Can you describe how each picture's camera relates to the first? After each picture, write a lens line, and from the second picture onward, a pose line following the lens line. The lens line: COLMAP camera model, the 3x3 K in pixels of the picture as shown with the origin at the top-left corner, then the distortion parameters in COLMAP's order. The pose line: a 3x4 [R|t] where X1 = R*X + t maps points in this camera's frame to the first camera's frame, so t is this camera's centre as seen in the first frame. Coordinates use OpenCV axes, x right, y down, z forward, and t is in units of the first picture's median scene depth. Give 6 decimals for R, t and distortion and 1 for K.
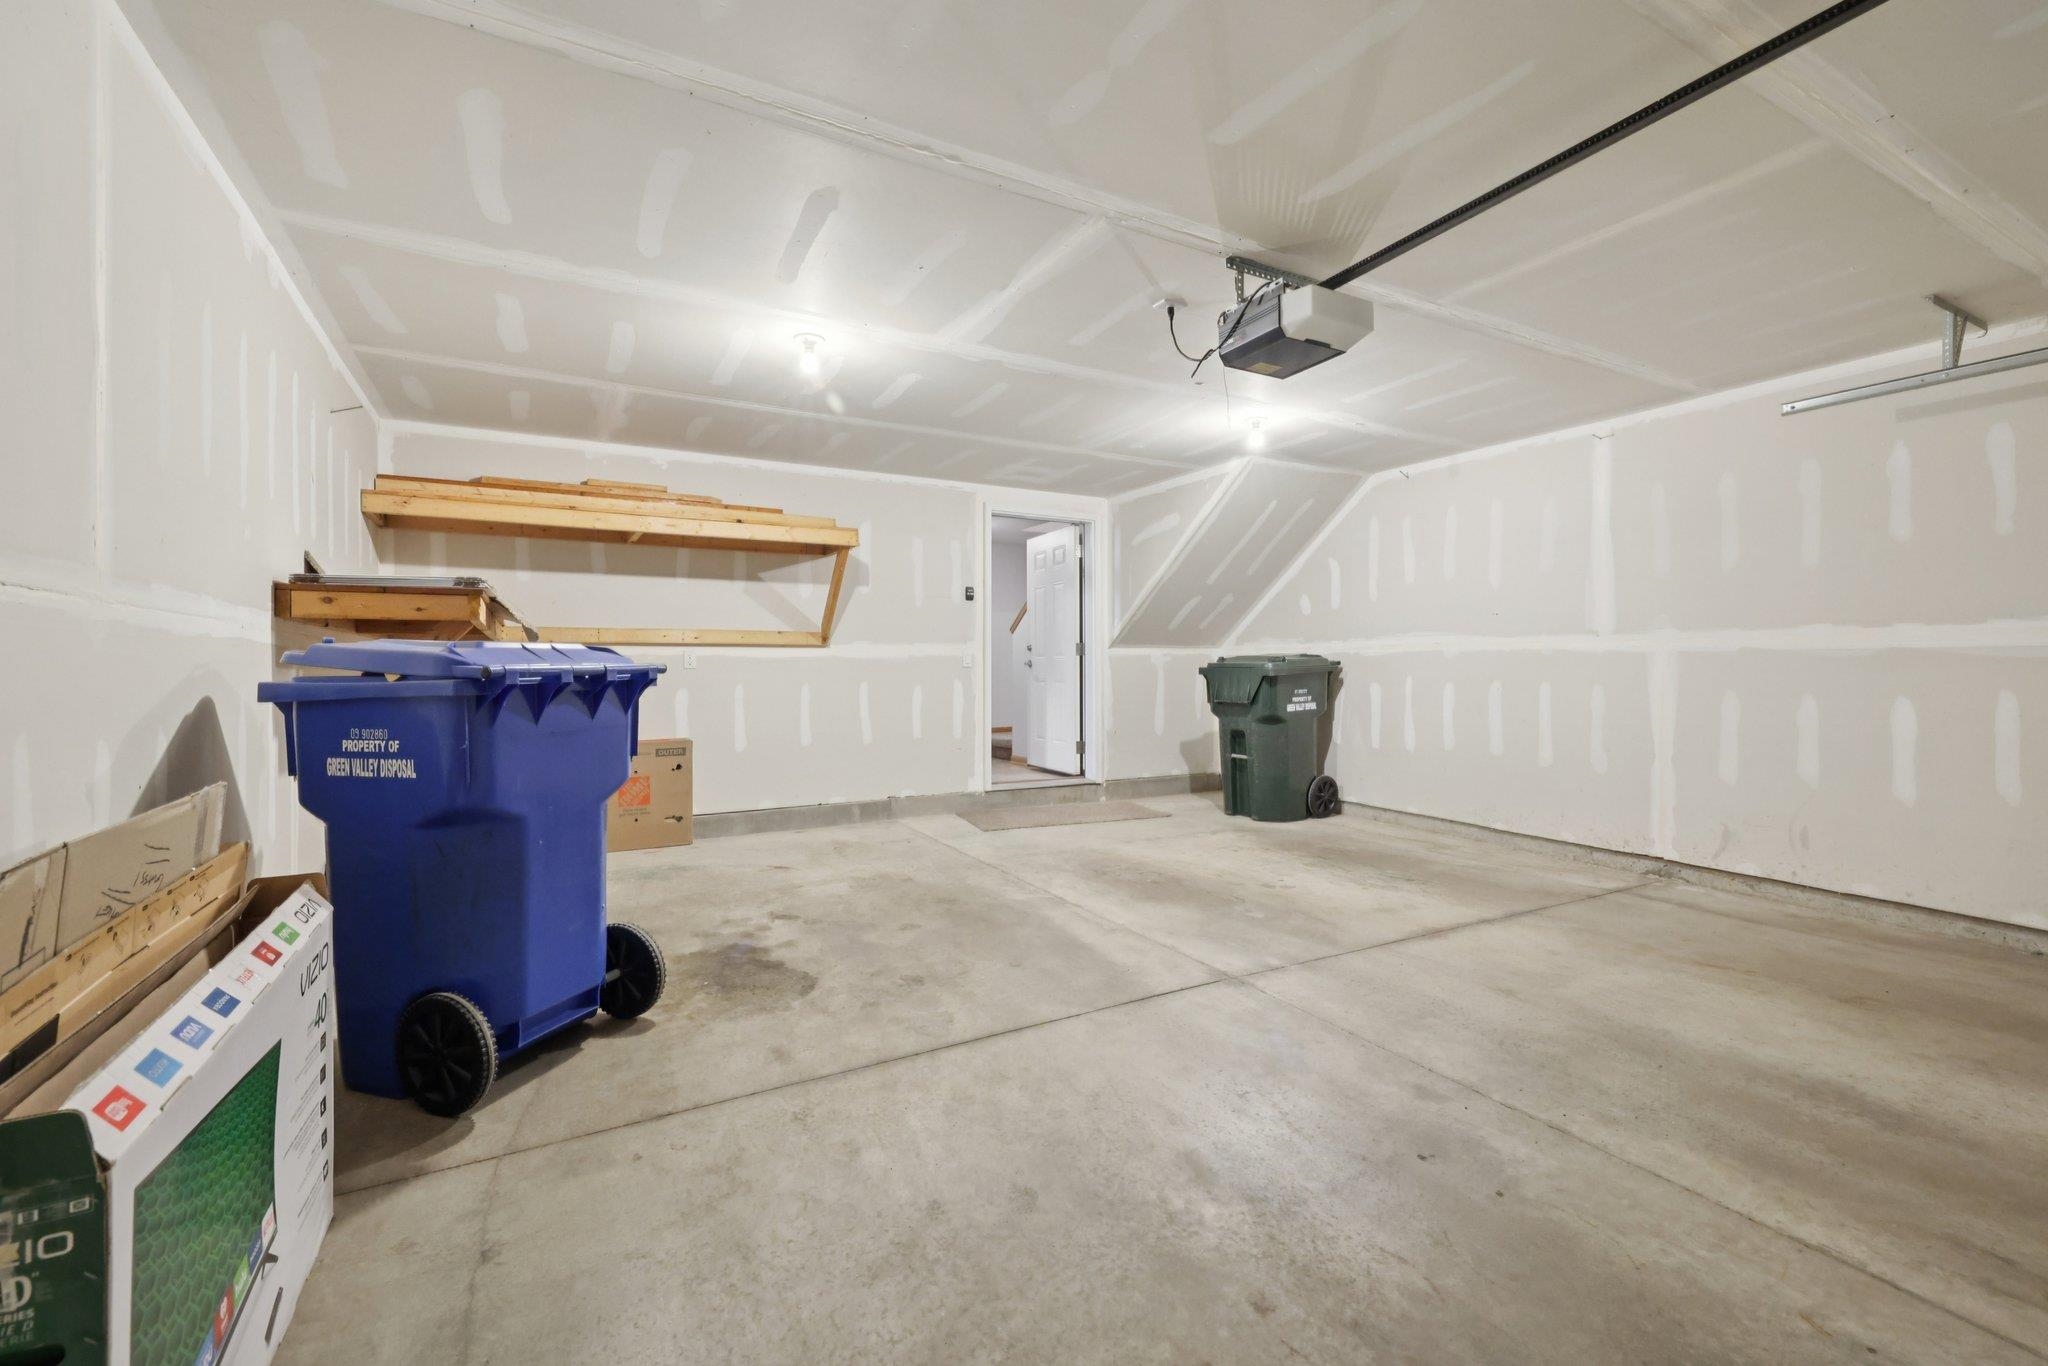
lens RADIAL K [[866.1, 0, 1018.9], [0, 866.1, 670.8], [0, 0, 1]] dist [-0.000687, 0.000954]
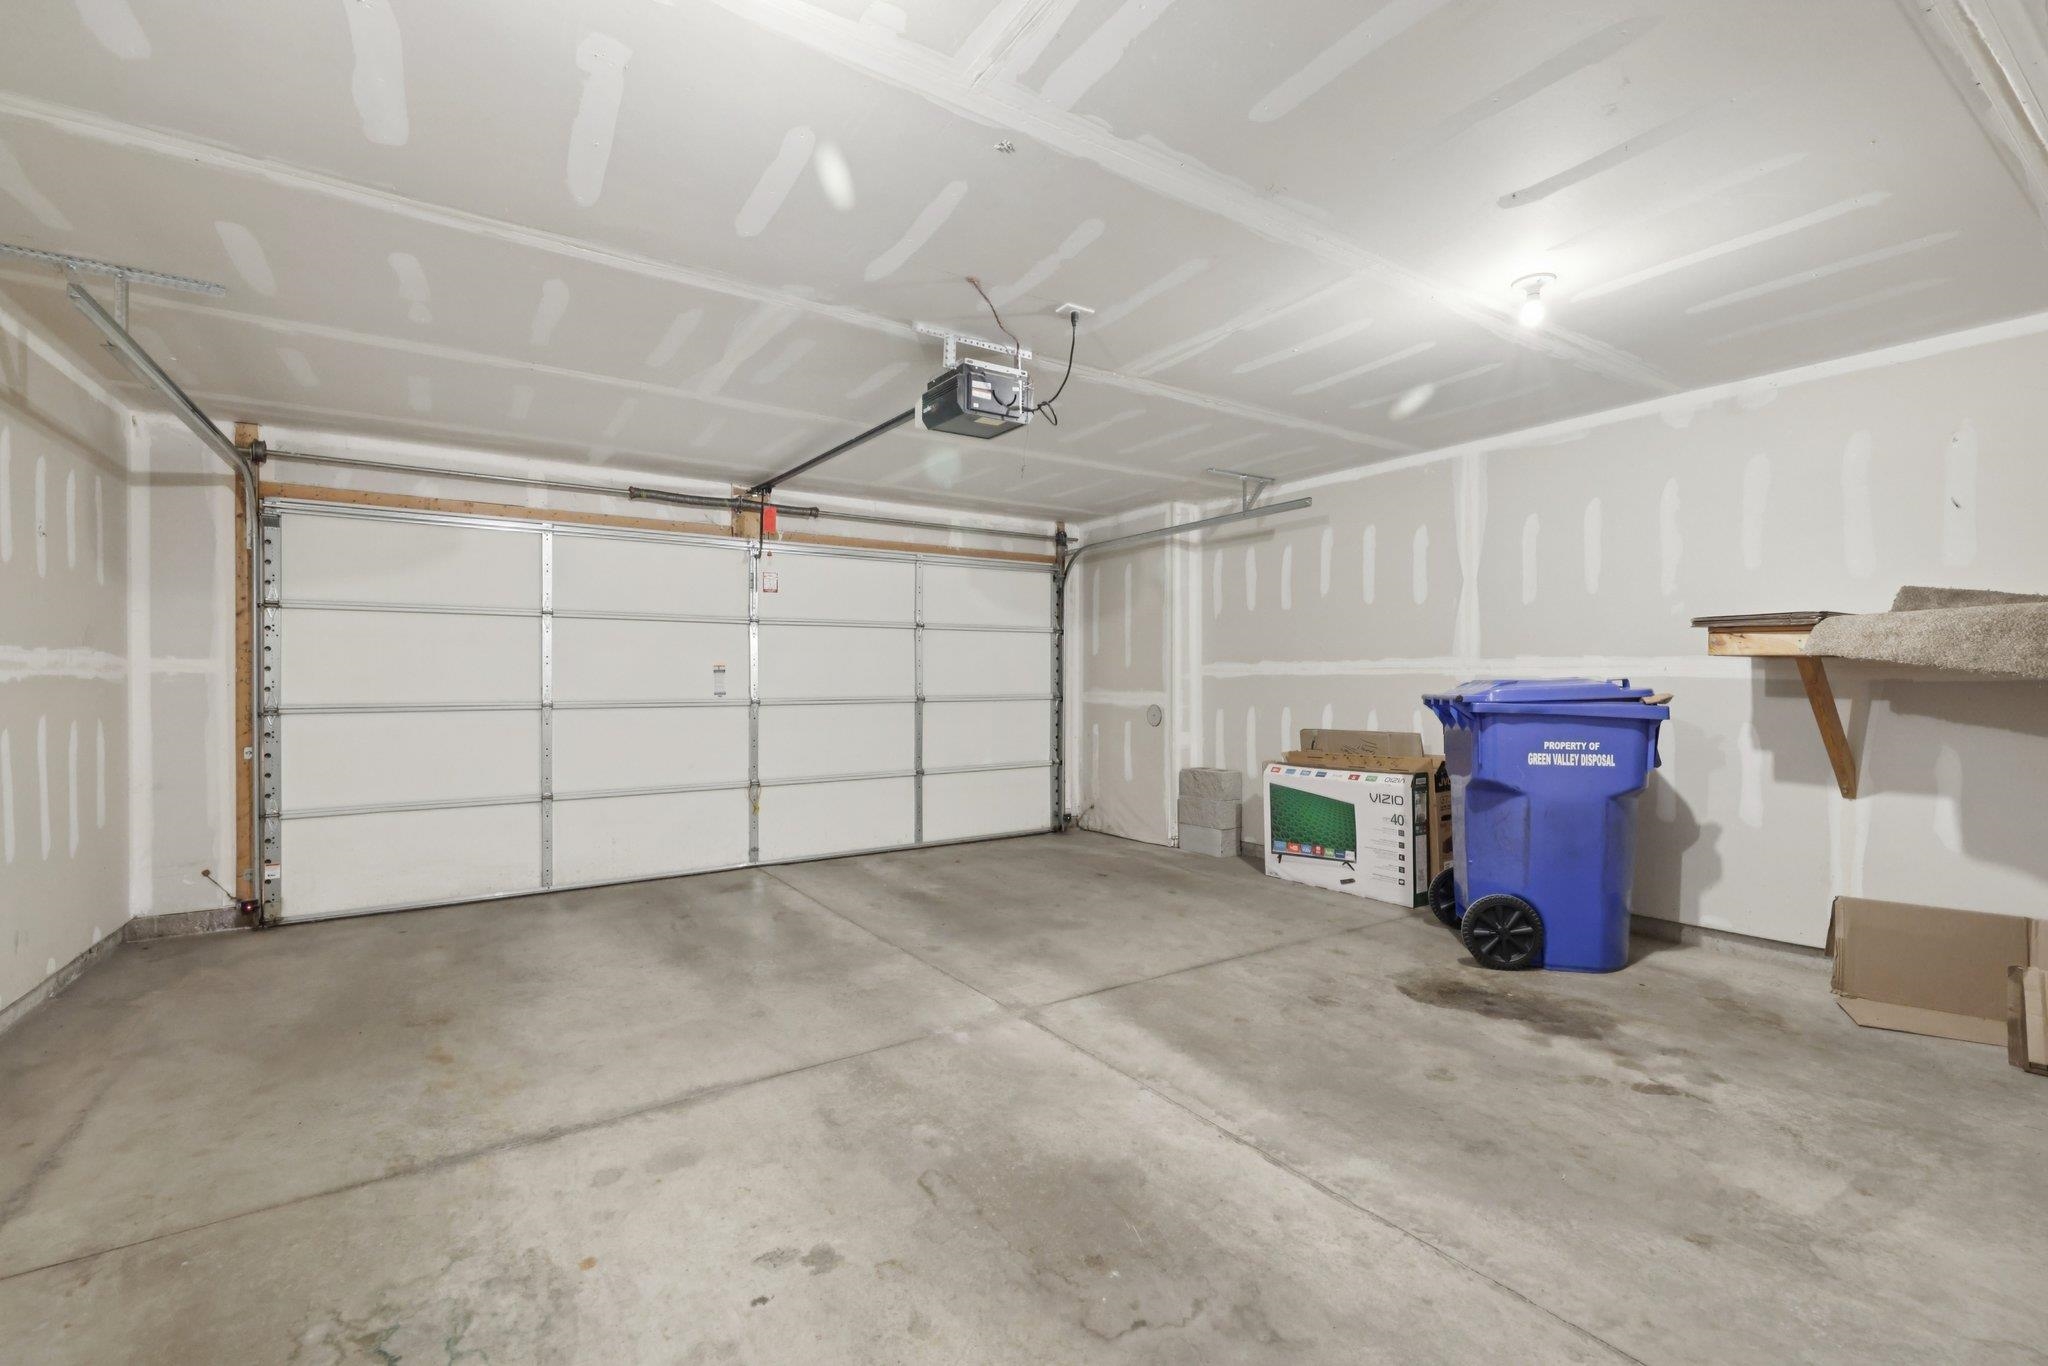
lens RADIAL K [[866.1, 0, 1026.2], [0, 866.1, 680.0], [0, 0, 1]] dist [-0.000687, 0.000954]
pose [[-0.996375, 0.003489, -0.084997, 0.314212], [0.002615, 0.999943, 0.010392, -0.038841], [0.085029, 0.010132, -0.996327, 1.958688]]
